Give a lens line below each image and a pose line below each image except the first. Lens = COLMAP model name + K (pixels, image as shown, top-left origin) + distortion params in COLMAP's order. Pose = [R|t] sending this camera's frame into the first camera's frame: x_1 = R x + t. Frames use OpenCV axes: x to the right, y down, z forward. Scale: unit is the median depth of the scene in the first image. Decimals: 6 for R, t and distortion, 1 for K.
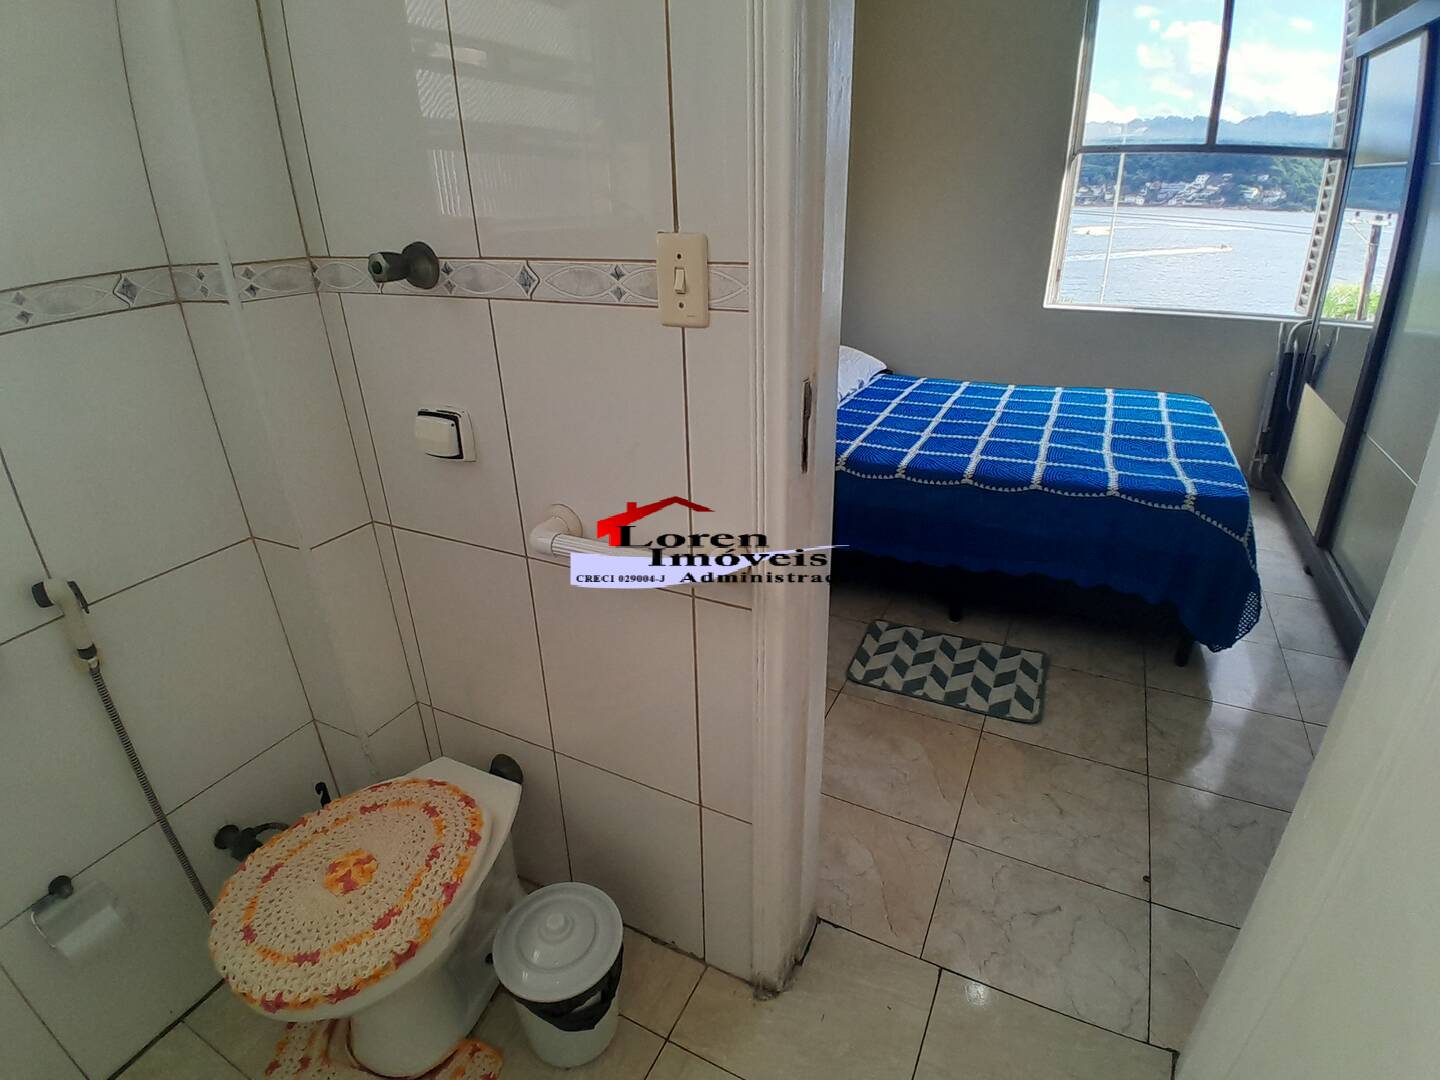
lens RADIAL K [[732.4, 0, 720.0], [0, 732.4, 540.0], [0, 0, 1]] dist [0.015418, -0.052511]
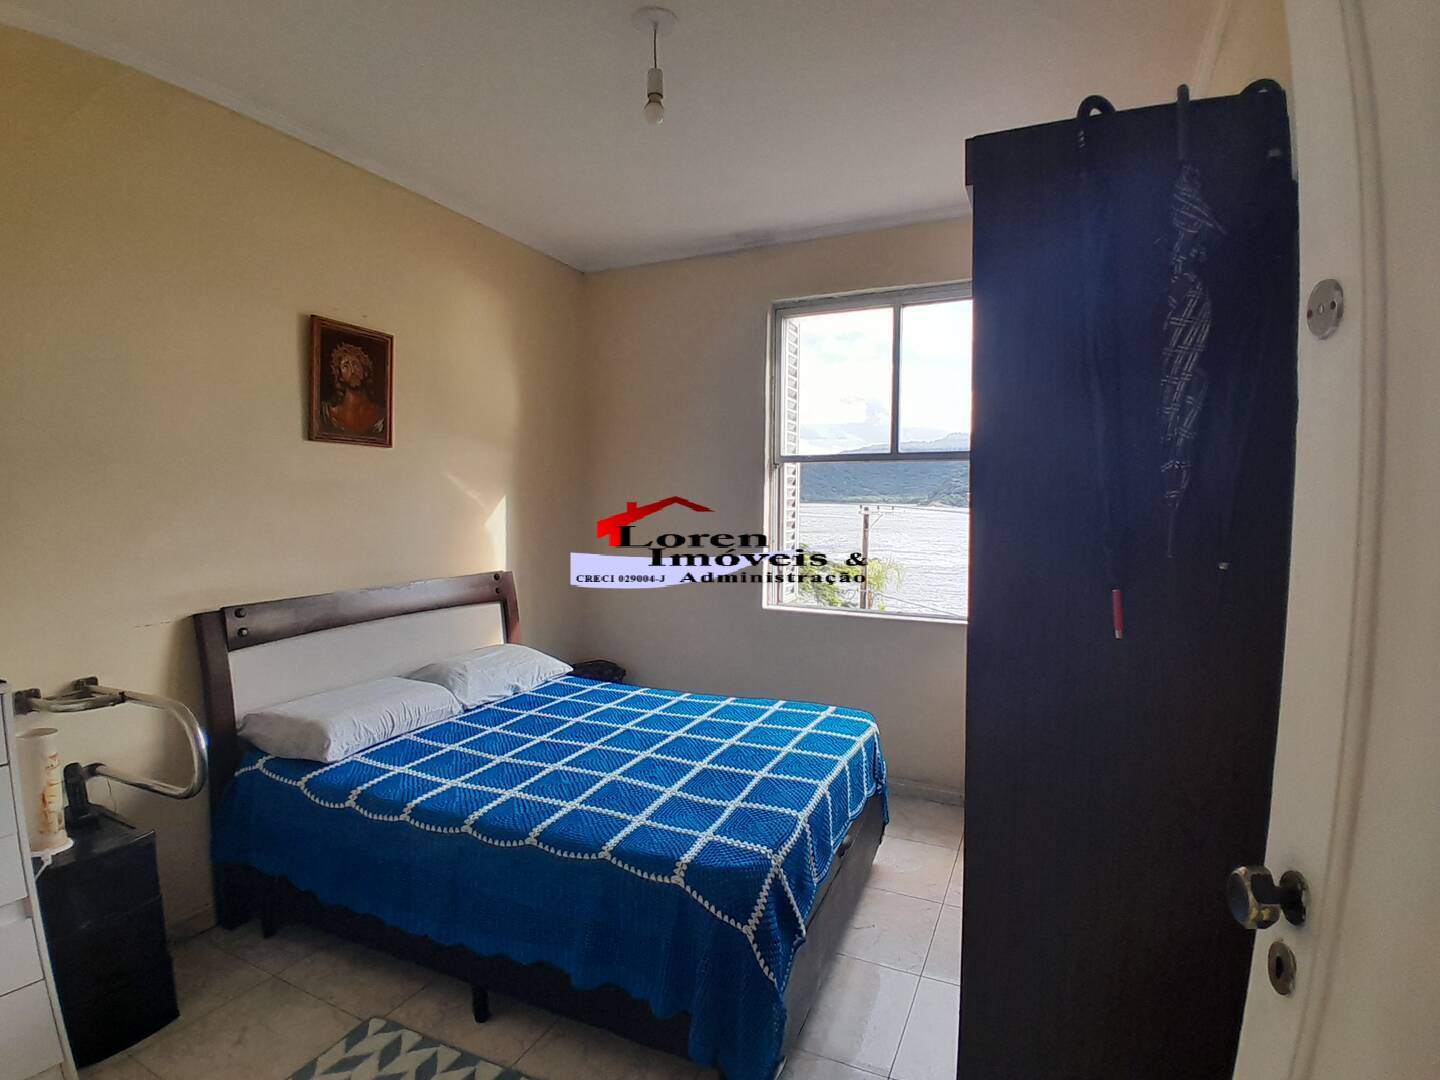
lens RADIAL K [[732.4, 0, 720.0], [0, 732.4, 540.0], [0, 0, 1]] dist [0.015418, -0.052511]
pose [[0.999649, 0.021801, 0.015026, 0.435059], [-0.014803, 0.930686, -0.365521, -0.062829], [-0.021953, 0.365170, 0.930682, 0.103186]]
